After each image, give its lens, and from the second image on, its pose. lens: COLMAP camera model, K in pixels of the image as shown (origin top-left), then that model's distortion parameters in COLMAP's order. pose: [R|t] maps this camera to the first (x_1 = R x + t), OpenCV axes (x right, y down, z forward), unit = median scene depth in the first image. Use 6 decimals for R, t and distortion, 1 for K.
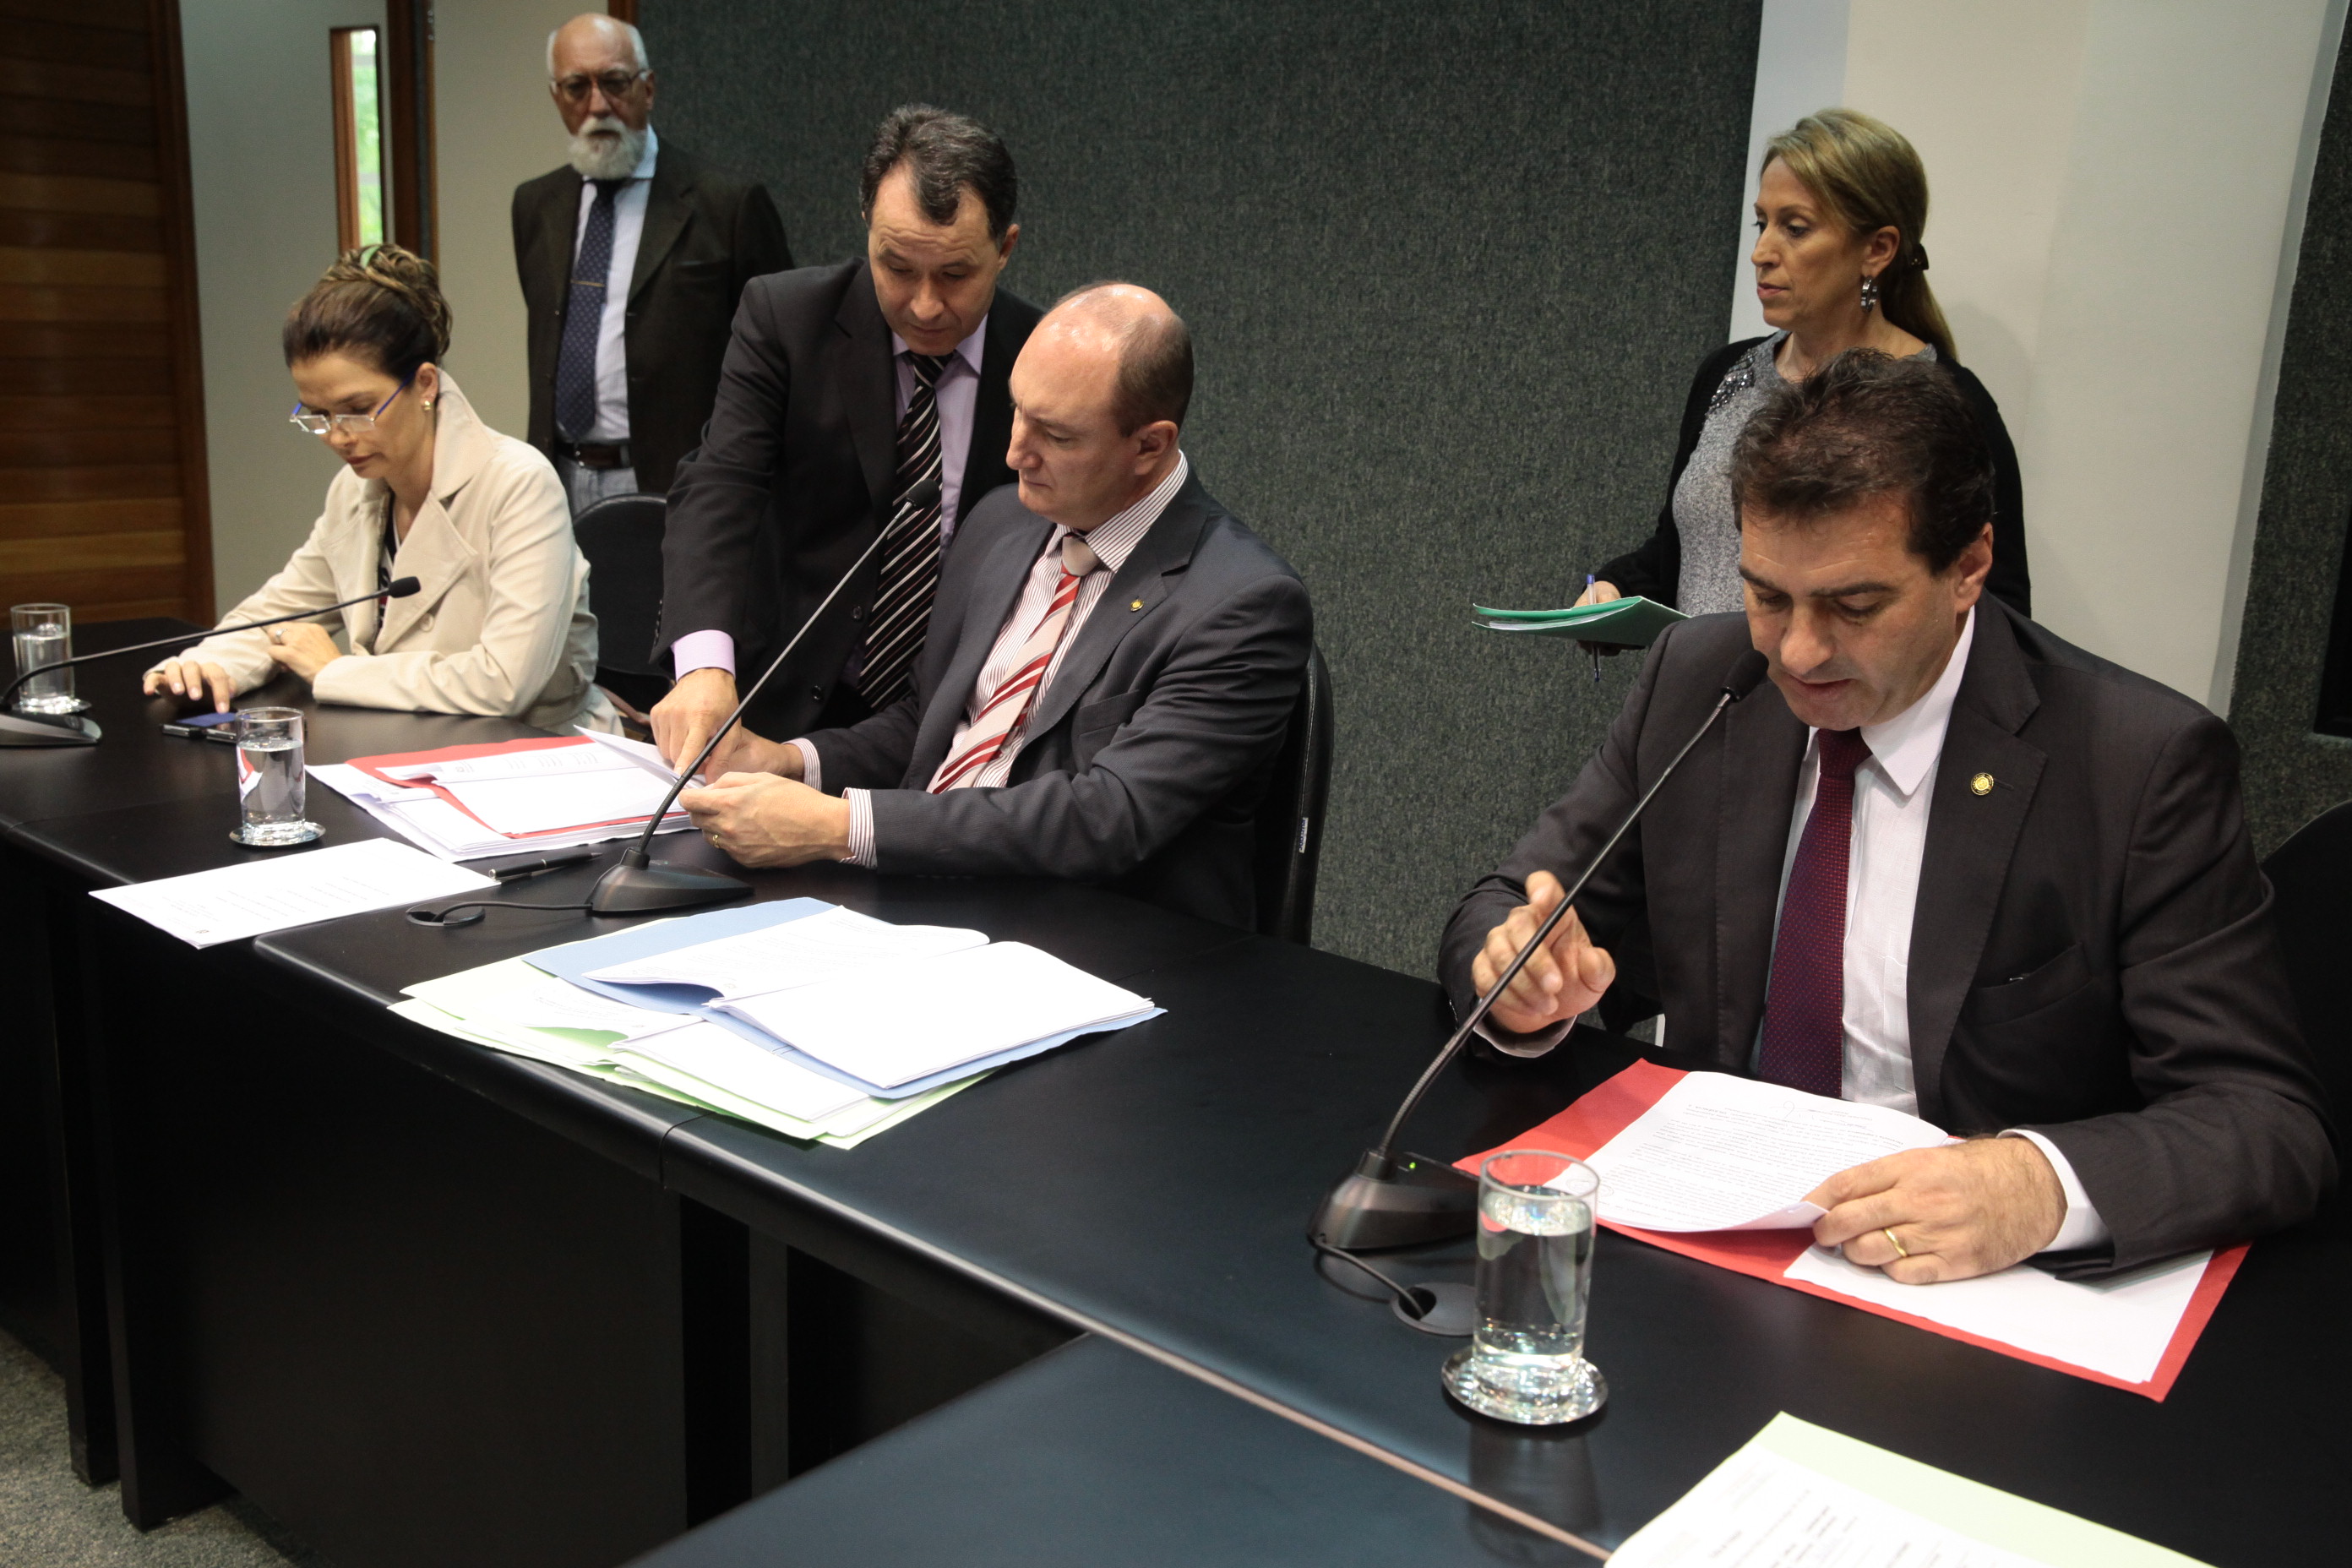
lens RADIAL K [[2142.1, 0, 1176.0], [0, 2142.1, 784.0], [0, 0, 1]] dist [-0.024869, 0.011031]
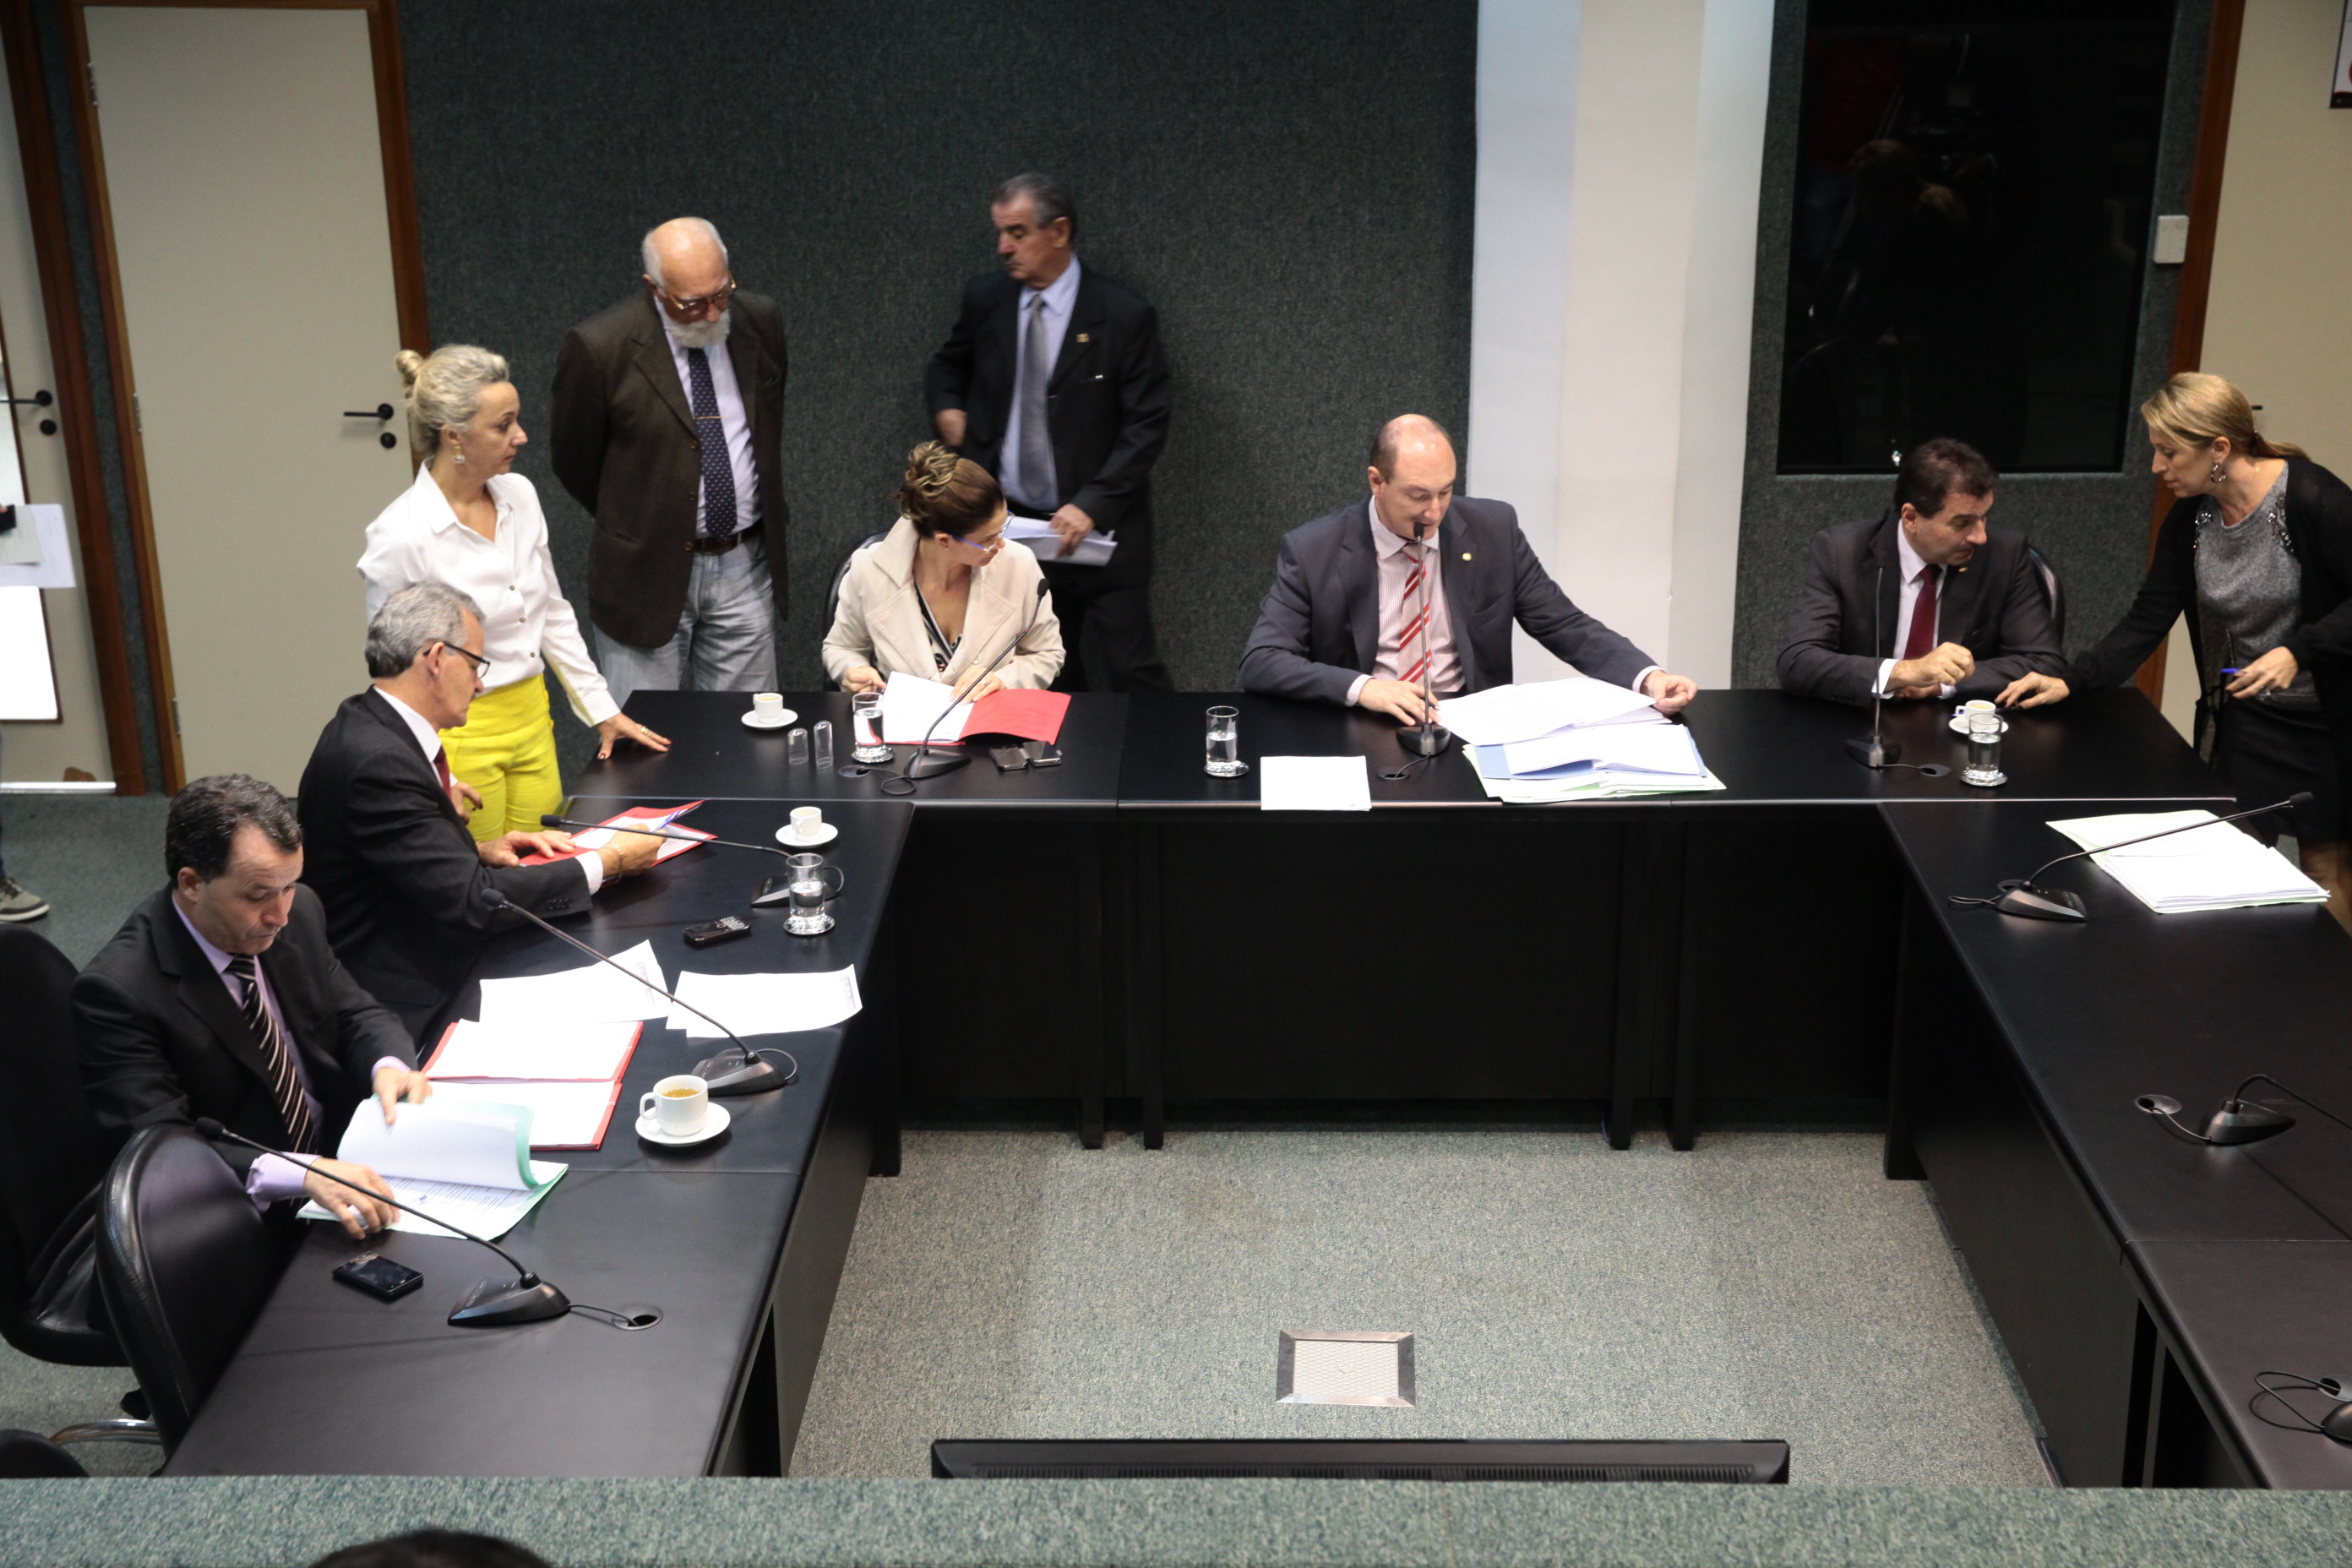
lens RADIAL K [[3003.0, 0, 1176.0], [0, 3003.0, 784.0], [0, 0, 1]] dist [0.068393, 0.014720]
pose [[0.773400, -0.270157, 0.573470, -1.279597], [0.188907, 0.961762, 0.198312, -0.326442], [-0.605117, -0.045042, 0.794861, -0.747982]]
